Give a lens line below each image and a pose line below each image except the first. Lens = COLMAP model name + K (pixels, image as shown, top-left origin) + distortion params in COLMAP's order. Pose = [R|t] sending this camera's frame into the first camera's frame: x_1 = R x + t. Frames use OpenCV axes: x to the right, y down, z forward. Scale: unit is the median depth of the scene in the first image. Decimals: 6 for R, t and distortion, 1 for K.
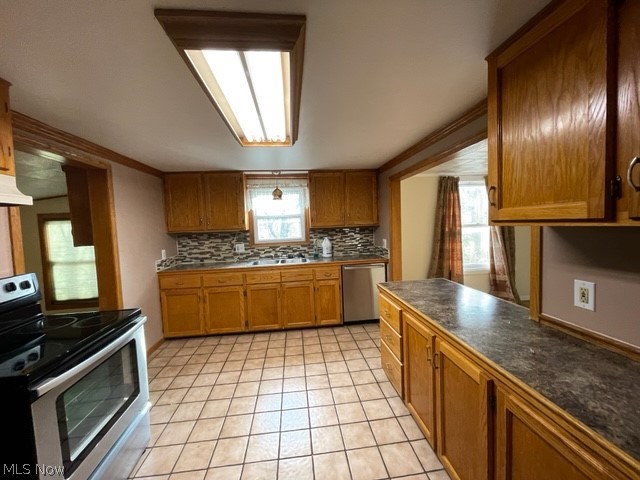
lens RADIAL K [[256.7, 0, 319.5], [0, 256.7, 238.5], [0, 0, 1]] dist [0.001713, 0.000190]
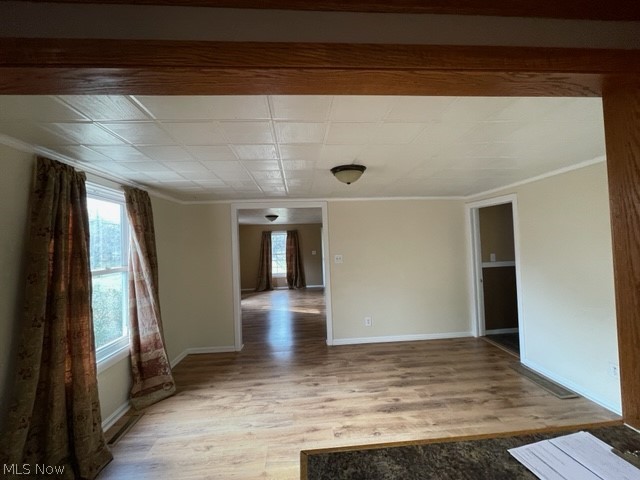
lens RADIAL K [[256.7, 0, 319.4], [0, 256.7, 237.6], [0, 0, 1]] dist [0.001713, 0.000190]
pose [[0.036990, 0.066921, 0.997072, 0.092002], [0.090281, 0.993451, -0.070027, -0.047854], [-0.995229, 0.092607, 0.030706, 0.561579]]
